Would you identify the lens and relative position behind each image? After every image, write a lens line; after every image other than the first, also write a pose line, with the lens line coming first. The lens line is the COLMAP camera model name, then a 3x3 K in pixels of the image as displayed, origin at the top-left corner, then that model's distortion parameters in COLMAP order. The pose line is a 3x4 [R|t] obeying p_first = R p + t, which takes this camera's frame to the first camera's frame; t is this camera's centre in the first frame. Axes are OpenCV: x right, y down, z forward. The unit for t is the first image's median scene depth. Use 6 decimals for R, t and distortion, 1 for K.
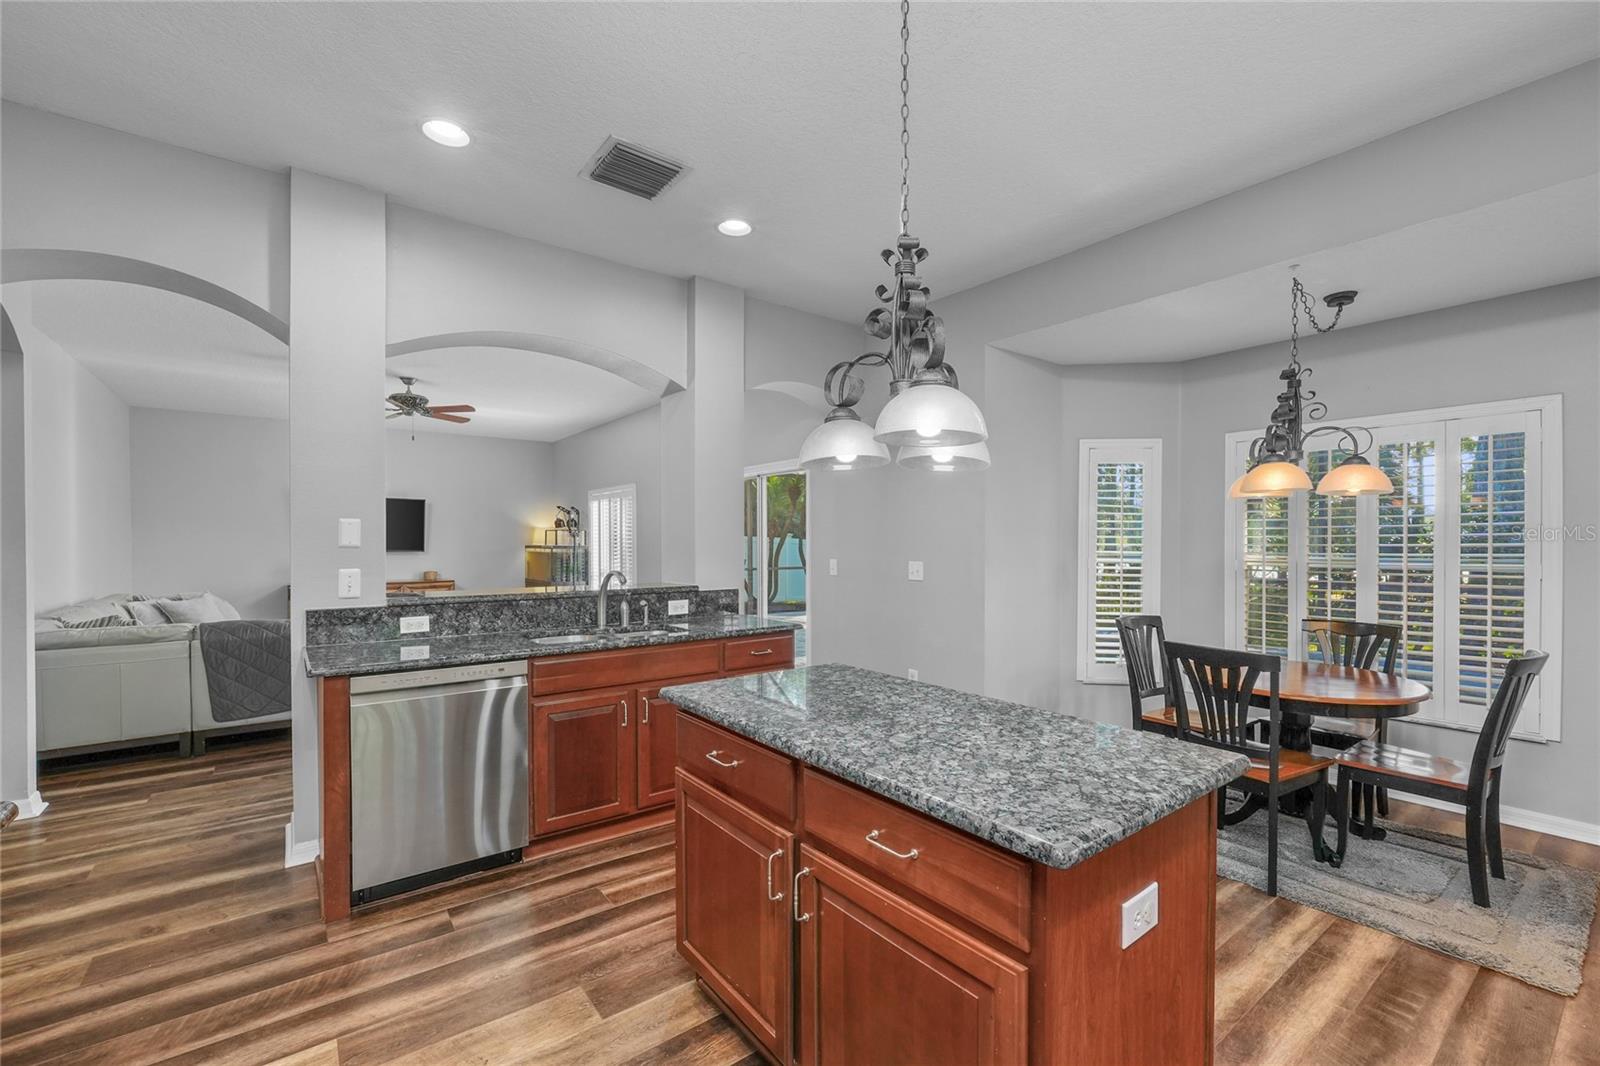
lens RADIAL K [[683.7, 0, 800.0], [0, 683.7, 549.4], [0, 0, 1]] dist [-0.002550, 0.004187]
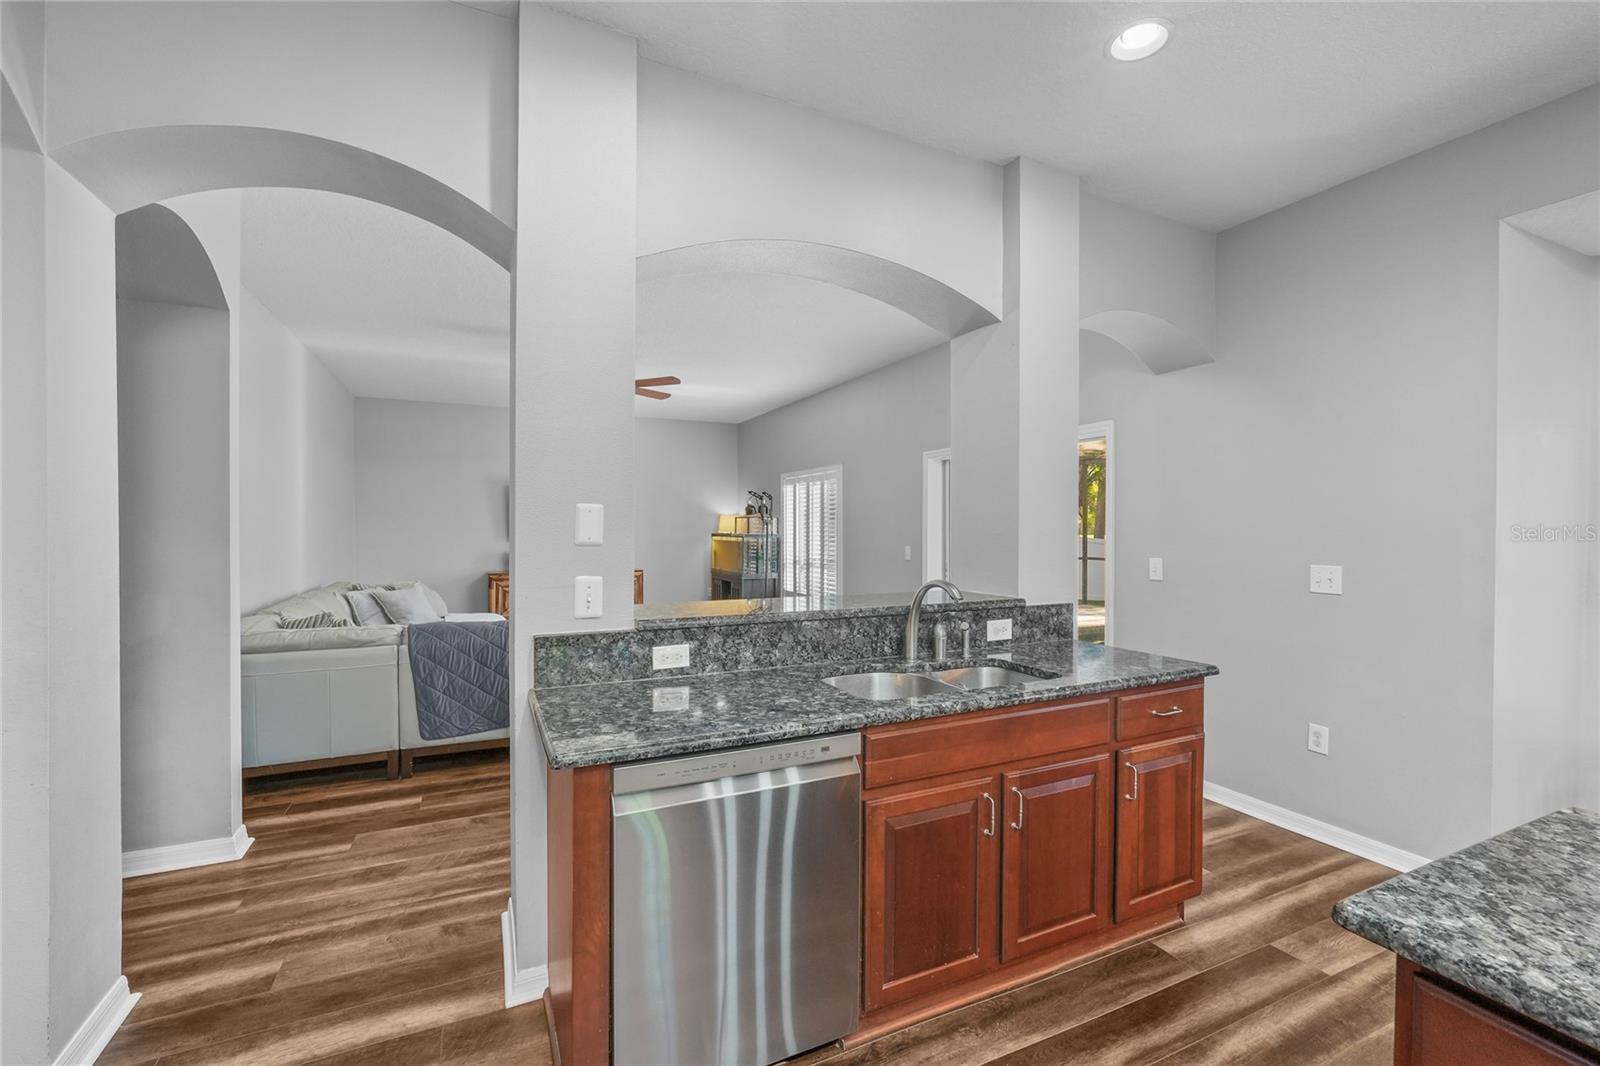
lens RADIAL K [[672.5, 0, 800.0], [0, 672.5, 533.0], [0, 0, 1]] dist [-0.003038, 0.000057]
pose [[0.979957, 0.004557, -0.199158, -0.265996], [-0.005193, 0.999983, -0.002672, -0.012128], [0.199143, 0.003653, 0.979964, 0.317591]]
